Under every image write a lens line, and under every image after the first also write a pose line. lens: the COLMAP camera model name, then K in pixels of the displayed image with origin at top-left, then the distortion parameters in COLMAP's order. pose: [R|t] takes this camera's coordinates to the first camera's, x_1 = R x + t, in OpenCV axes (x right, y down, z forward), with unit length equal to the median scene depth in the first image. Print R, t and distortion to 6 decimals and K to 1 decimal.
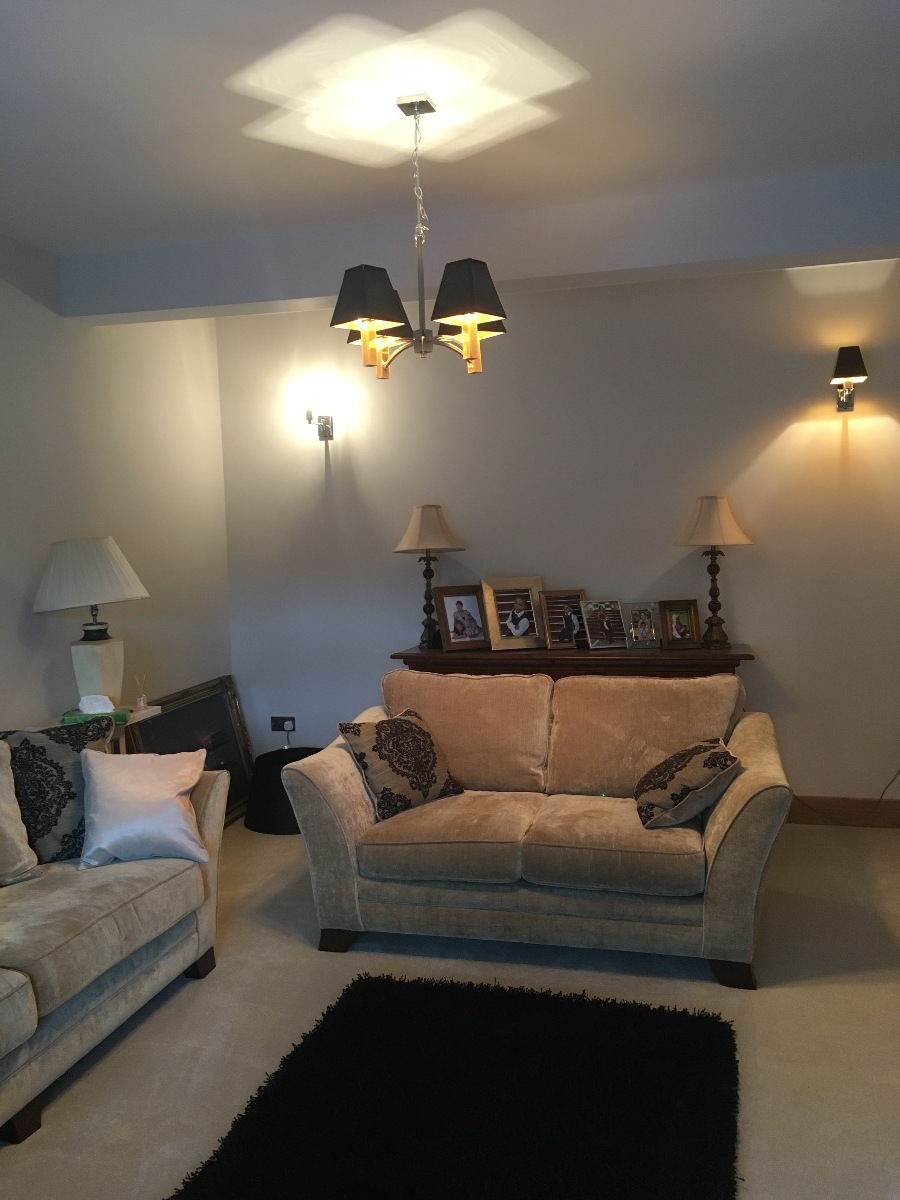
lens RADIAL K [[1013.6, 0, 446.3], [0, 1013.6, 599.8], [0, 0, 1]] dist [0.015316, -0.025962]
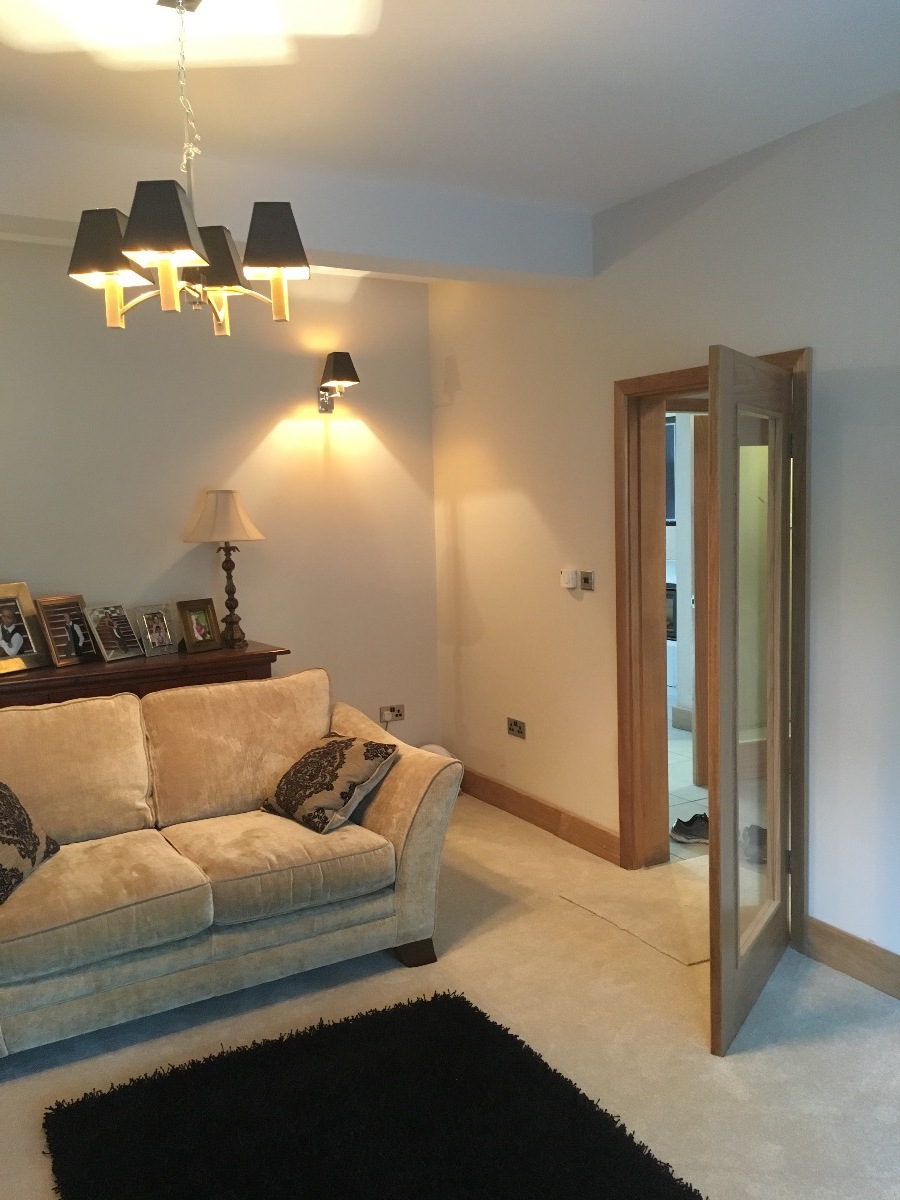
lens RADIAL K [[1013.6, 0, 449.0], [0, 1013.6, 599.1], [0, 0, 1]] dist [0.015316, -0.025962]
pose [[0.690502, -0.058512, 0.720960, -0.295567], [0.060236, 0.997912, 0.023297, -0.008385], [-0.720818, 0.027341, 0.692585, 0.180891]]
